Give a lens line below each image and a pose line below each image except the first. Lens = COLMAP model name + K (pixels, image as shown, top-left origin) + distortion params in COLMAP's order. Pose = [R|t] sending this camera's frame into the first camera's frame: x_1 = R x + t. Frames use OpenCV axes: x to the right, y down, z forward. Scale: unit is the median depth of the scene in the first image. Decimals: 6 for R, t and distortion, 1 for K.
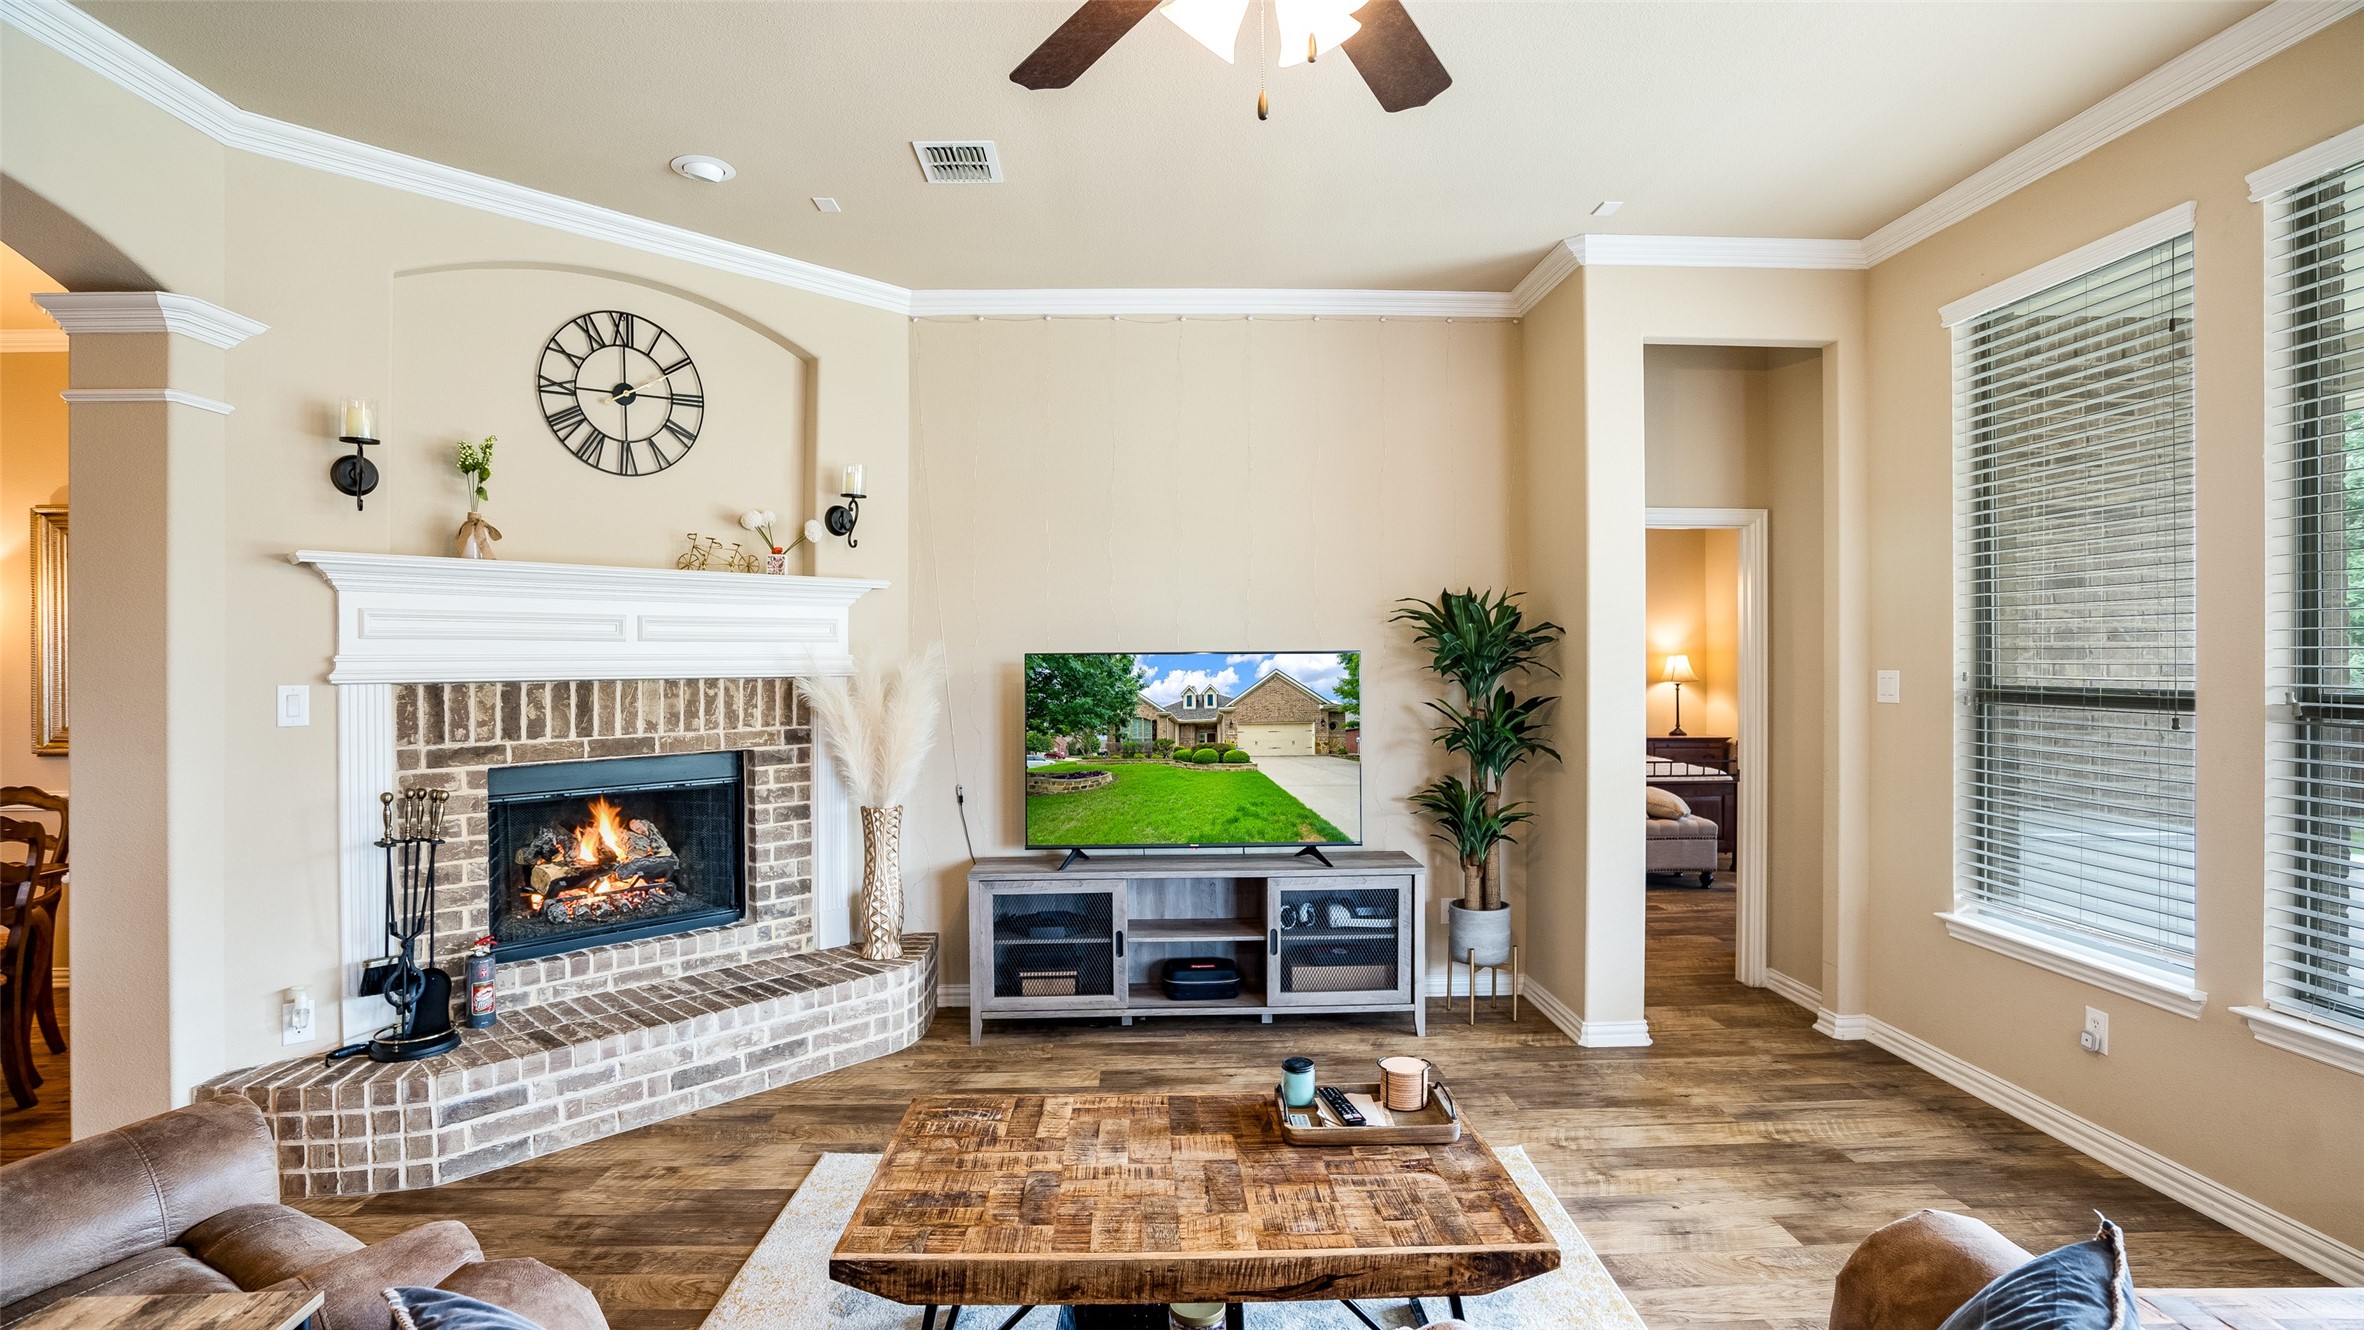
lens RADIAL K [[1133.2, 0, 1164.3], [0, 1133.2, 657.7], [0, 0, 1]] dist [-0.062151, 0.022921]
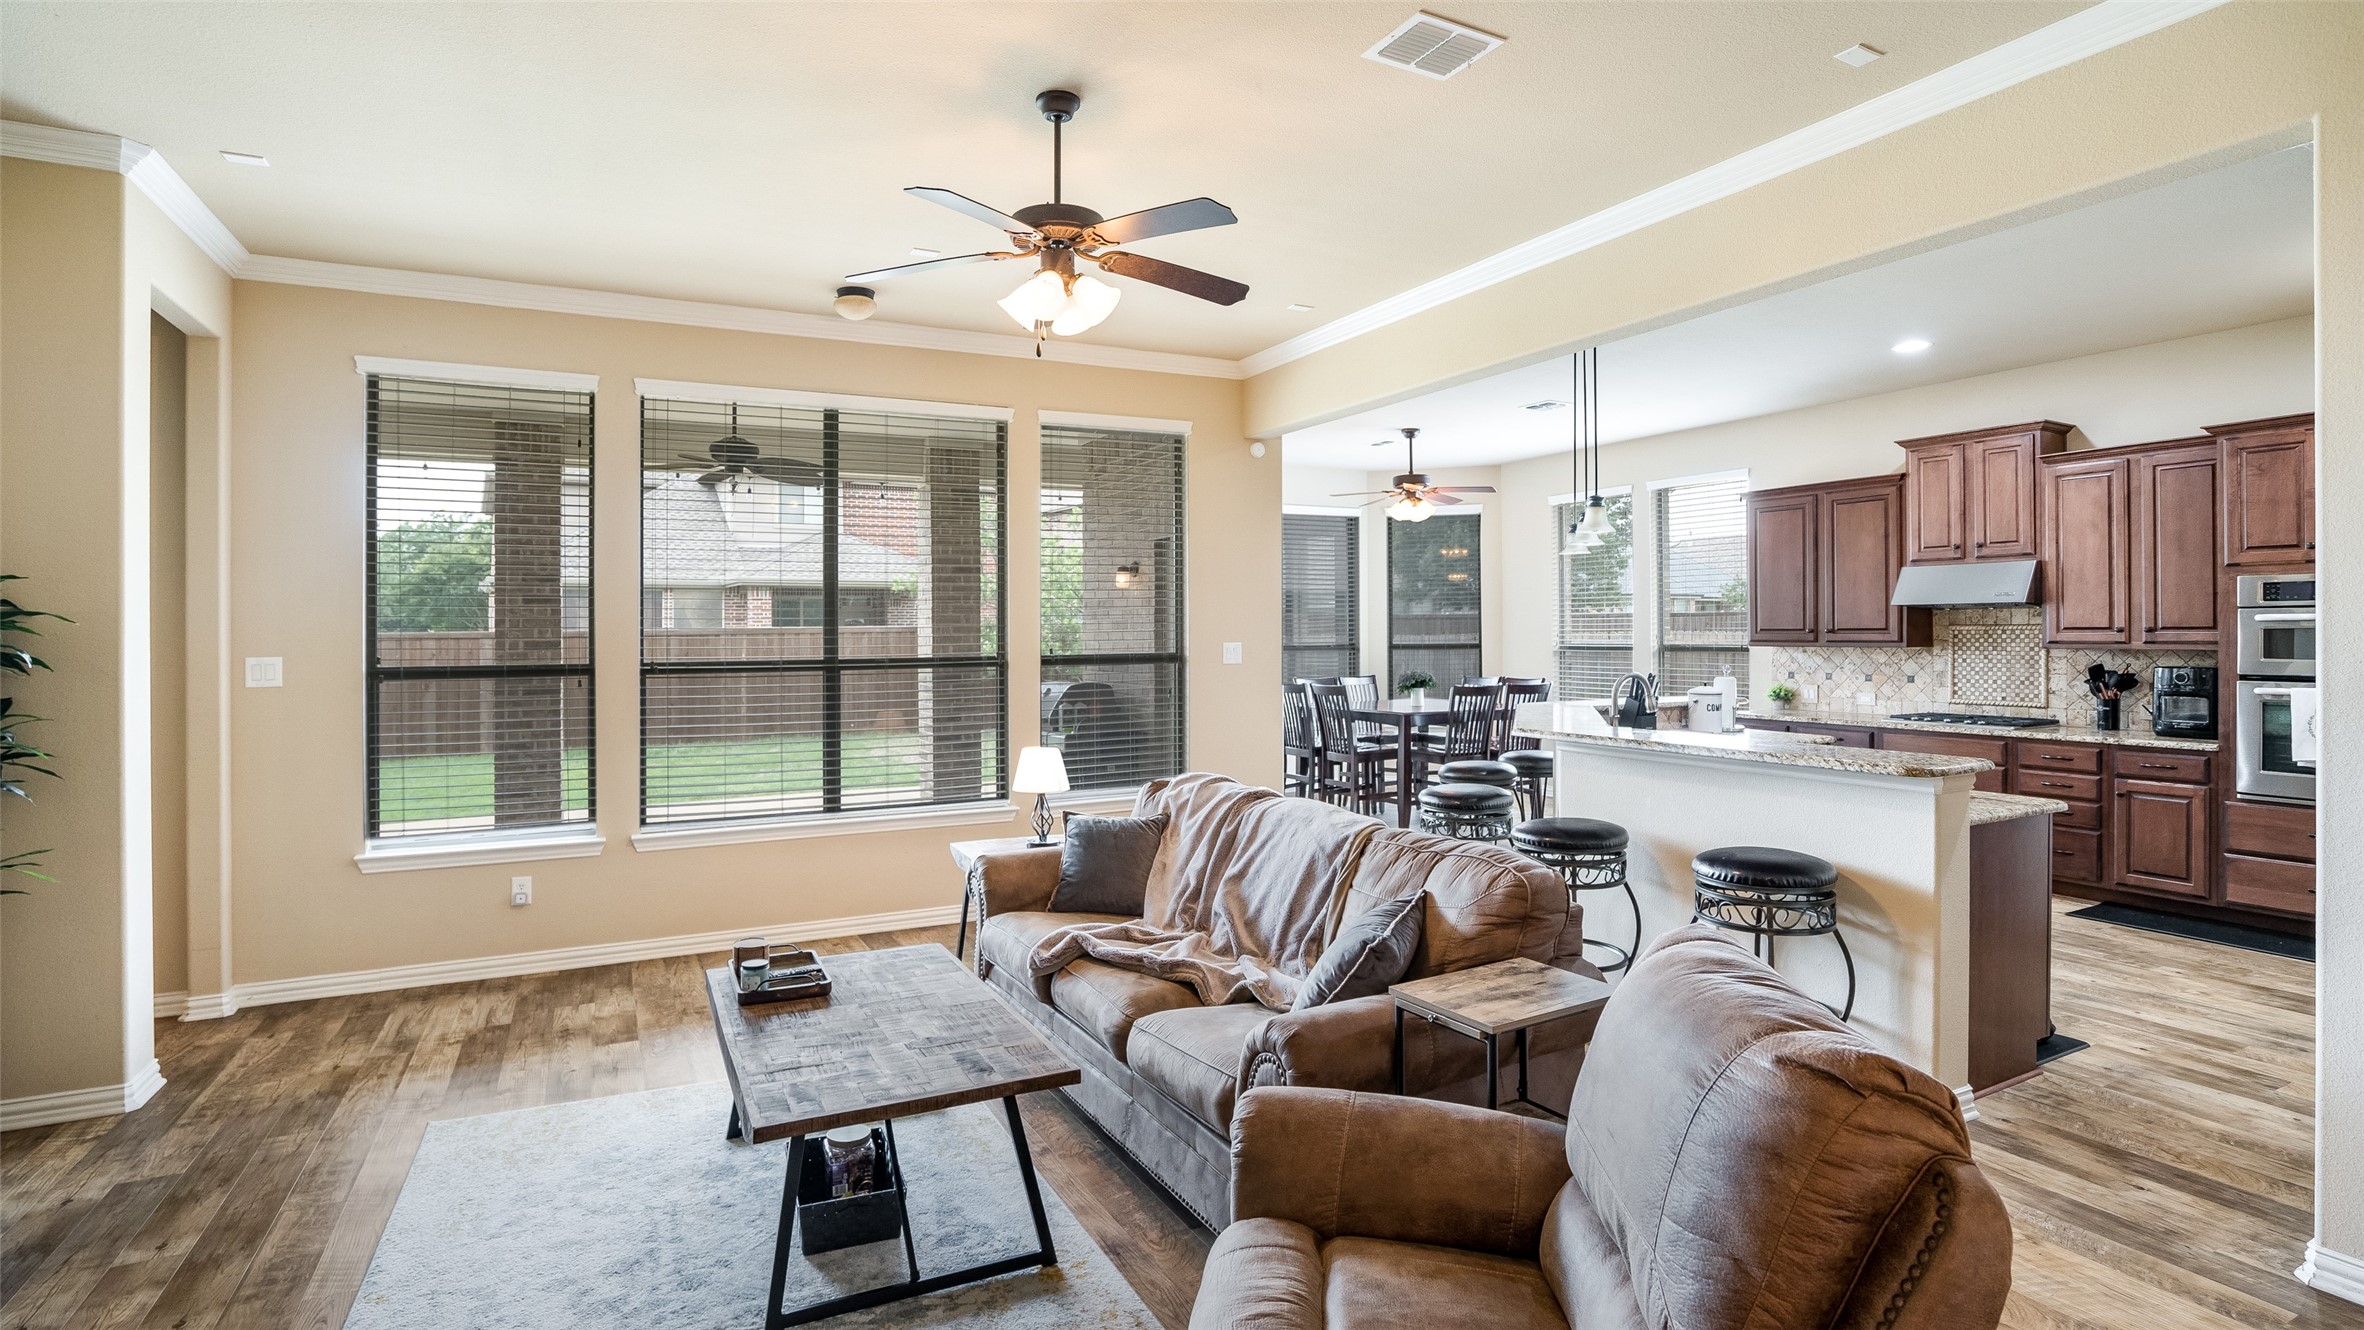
lens RADIAL K [[1109.9, 0, 1178.2], [0, 1109.9, 638.2], [0, 0, 1]] dist [-0.055370, 0.020272]
pose [[-0.421276, 0.004100, 0.906923, -0.678245], [0.013239, 0.999911, 0.001629, 0.003253], [-0.906836, 0.012693, -0.421293, 0.620718]]
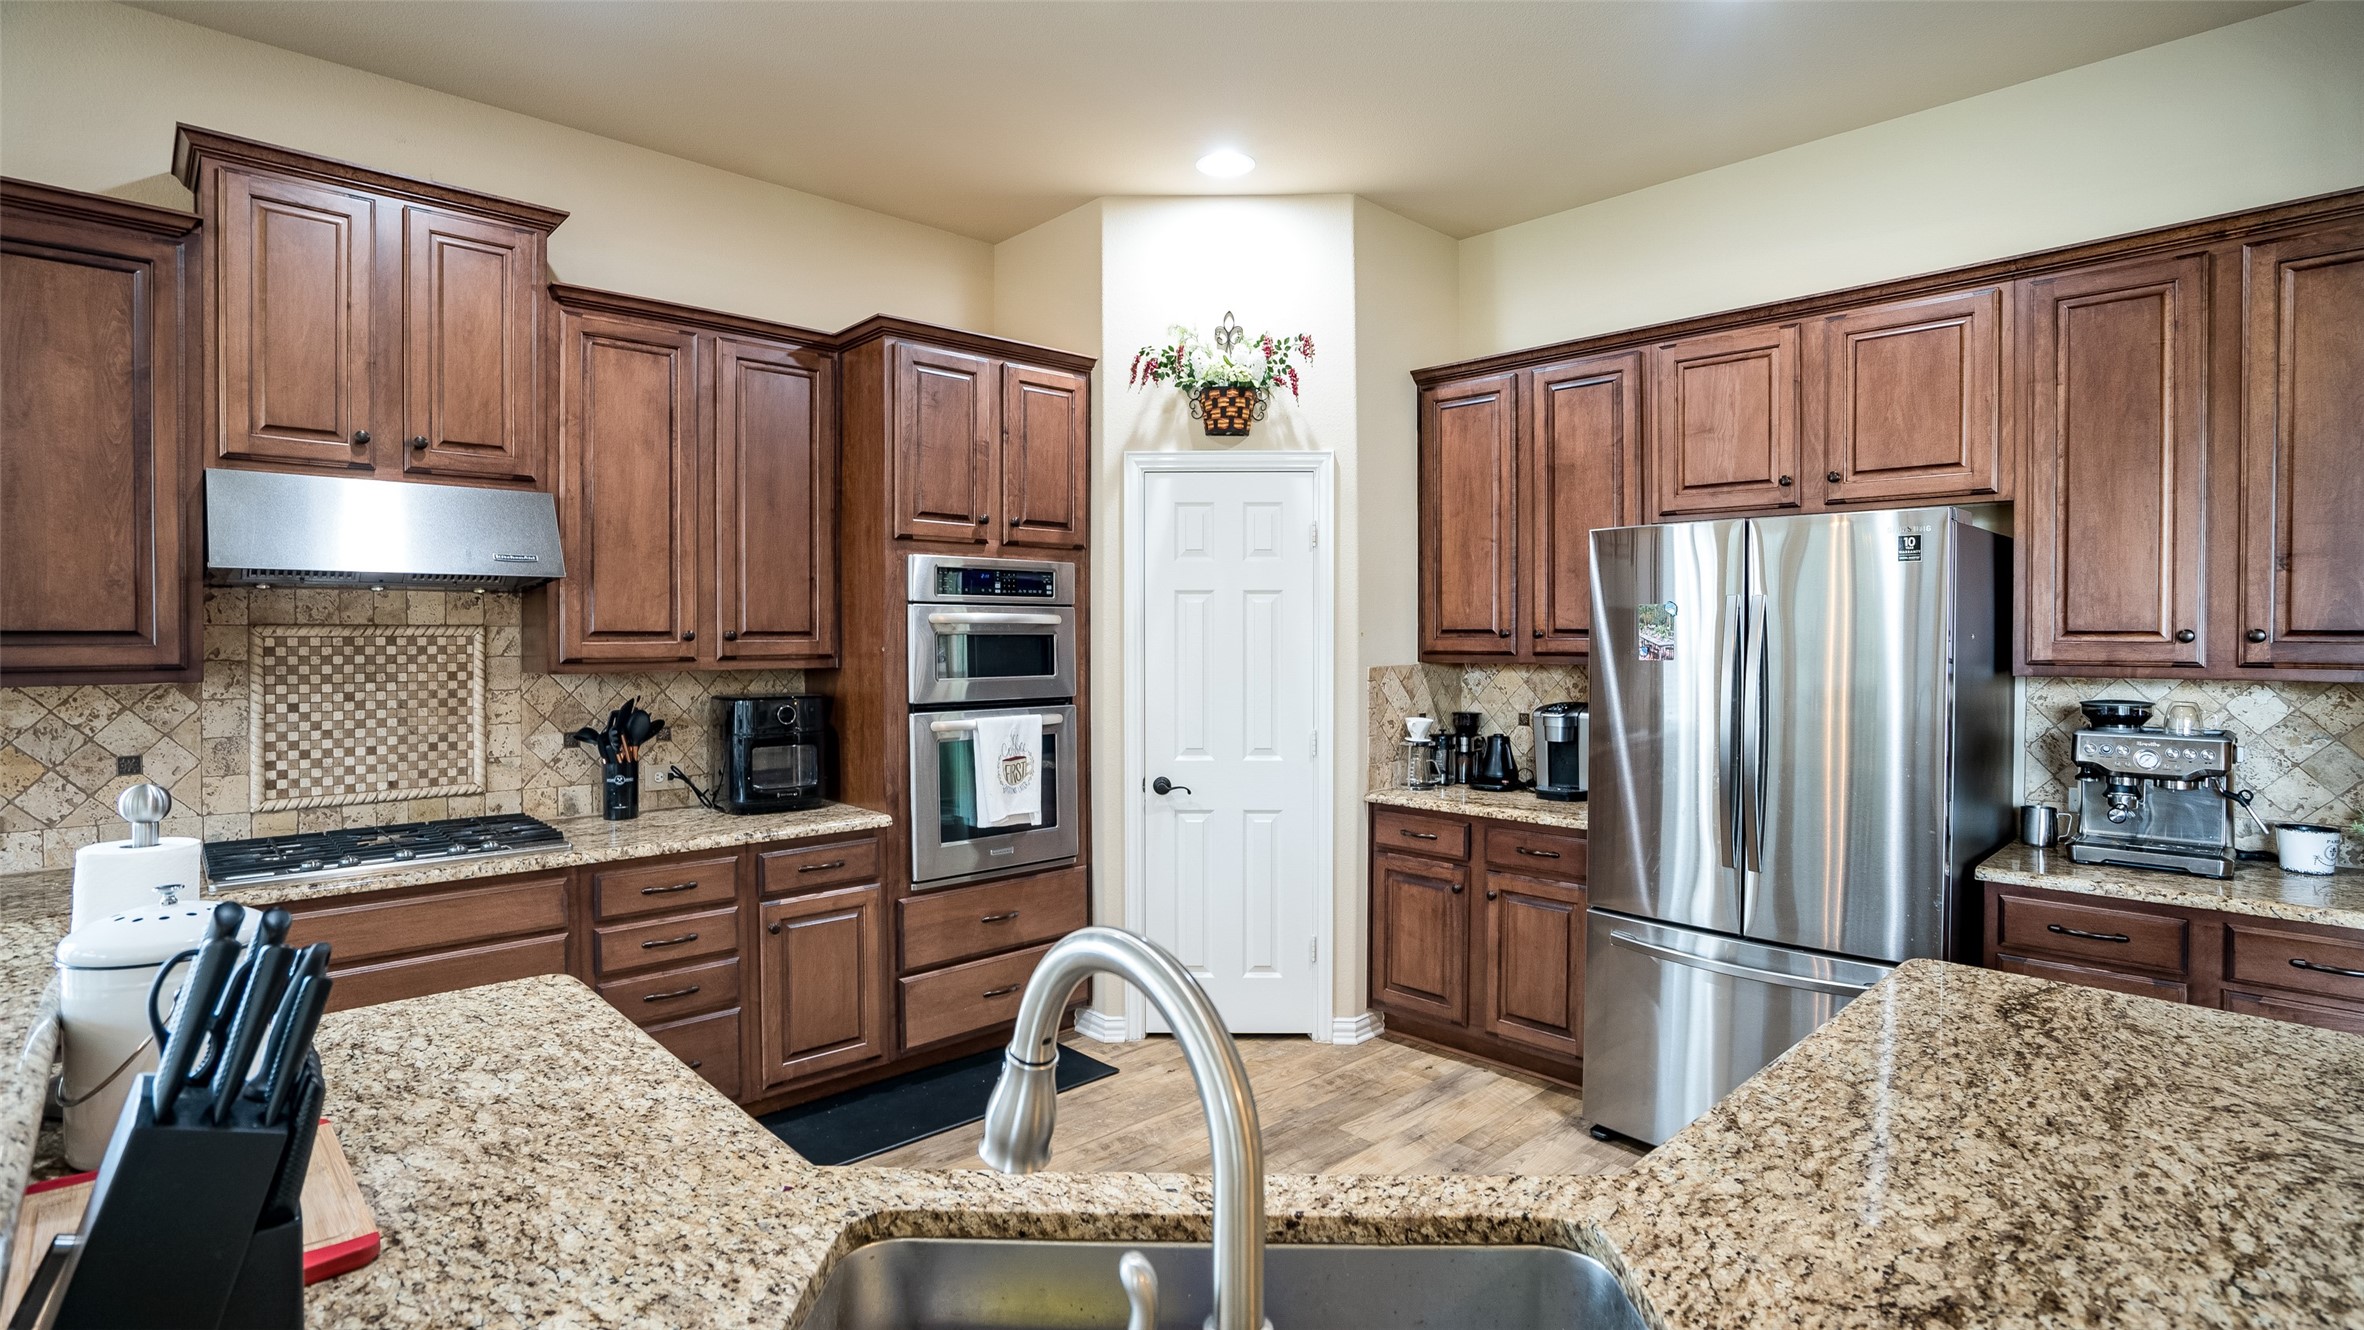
lens RADIAL K [[1121.7, 0, 1182.0], [0, 1121.7, 665.0], [0, 0, 1]] dist [-0.055868, 0.019287]
pose [[-0.748647, 0.023887, -0.662538, 0.311074], [0.001725, 0.999417, 0.034084, 0.004533], [0.662966, 0.024374, -0.748252, -0.209829]]
